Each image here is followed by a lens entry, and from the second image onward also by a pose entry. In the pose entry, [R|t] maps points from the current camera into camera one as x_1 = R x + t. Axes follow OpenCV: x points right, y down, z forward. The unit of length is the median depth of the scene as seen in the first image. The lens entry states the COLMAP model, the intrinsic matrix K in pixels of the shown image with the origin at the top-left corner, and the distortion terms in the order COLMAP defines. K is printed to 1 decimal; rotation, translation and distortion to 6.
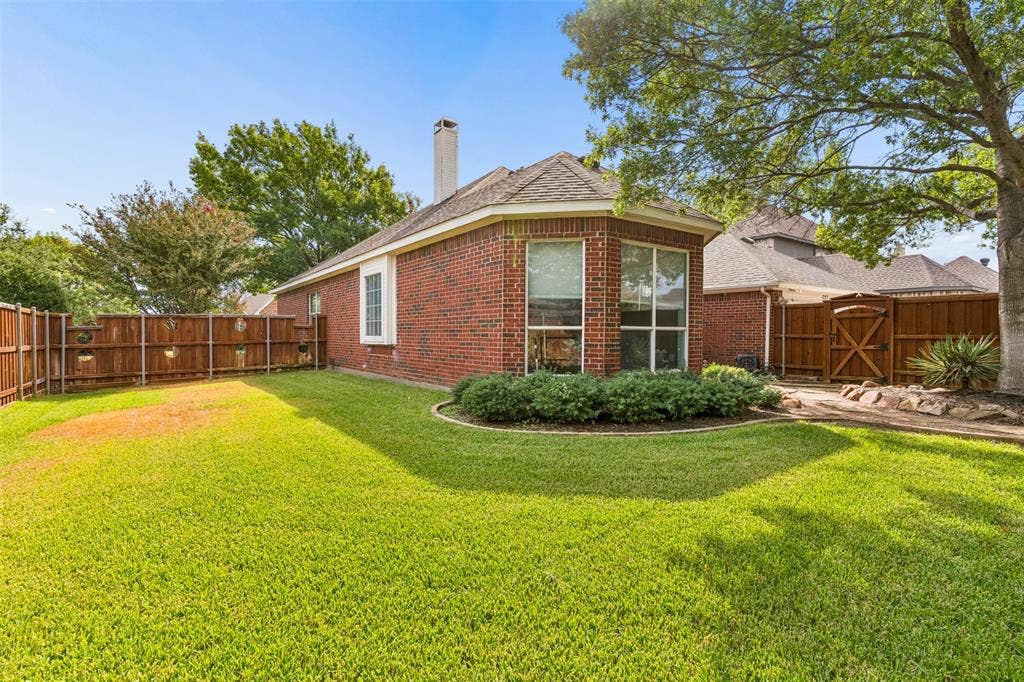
lens RADIAL K [[493.2, 0, 513.3], [0, 493.2, 337.8], [0, 0, 1]] dist [-0.000846, -0.000248]
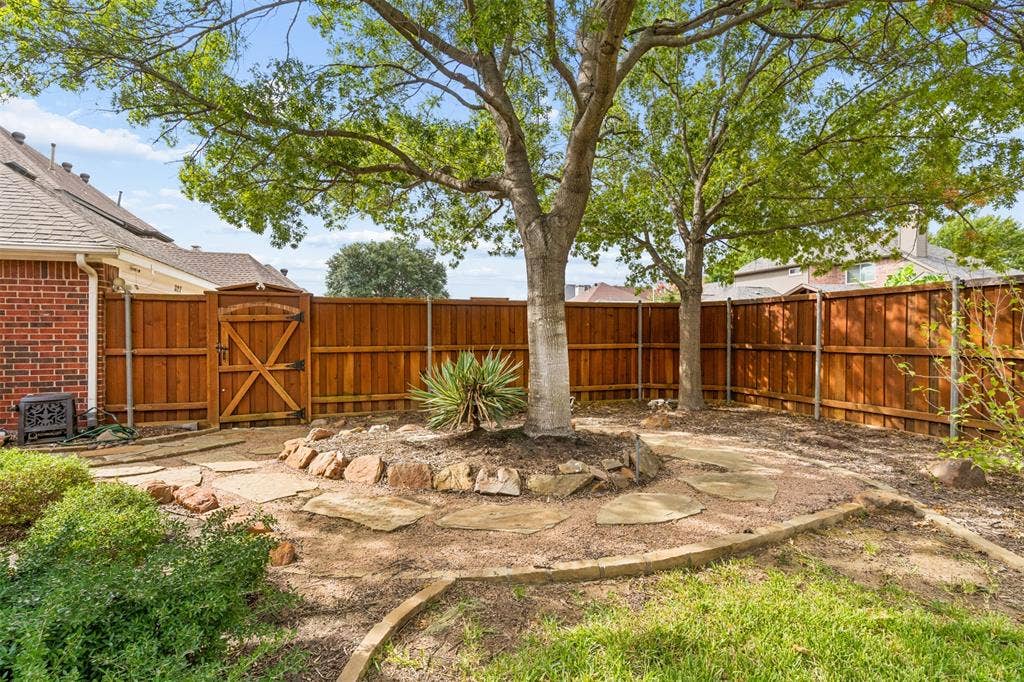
lens RADIAL K [[493.2, 0, 513.3], [0, 493.2, 337.8], [0, 0, 1]] dist [-0.000846, -0.000248]
pose [[0.303062, -0.008018, 0.952937, 0.184787], [0.014181, 0.999892, 0.003903, -0.017217], [-0.952865, 0.012331, 0.303143, 0.488490]]
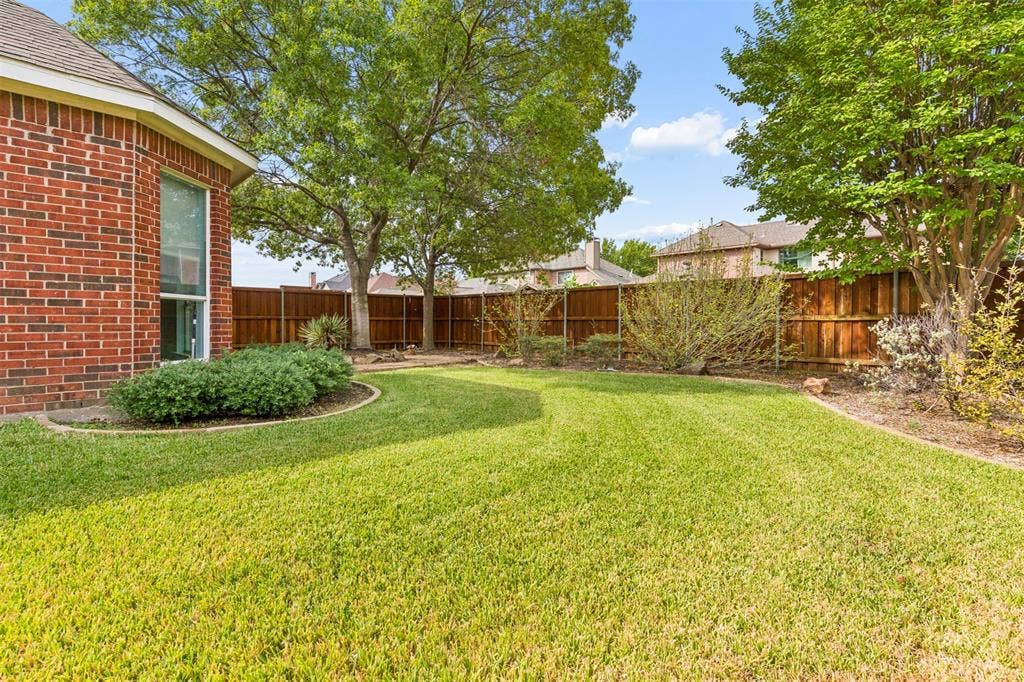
lens RADIAL K [[493.2, 0, 513.3], [0, 493.2, 337.8], [0, 0, 1]] dist [-0.000846, -0.000248]
pose [[-0.128470, -0.030830, 0.991234, -0.473973], [0.007063, 0.999463, 0.032002, 0.013950], [-0.991688, 0.011112, -0.128184, 0.403395]]
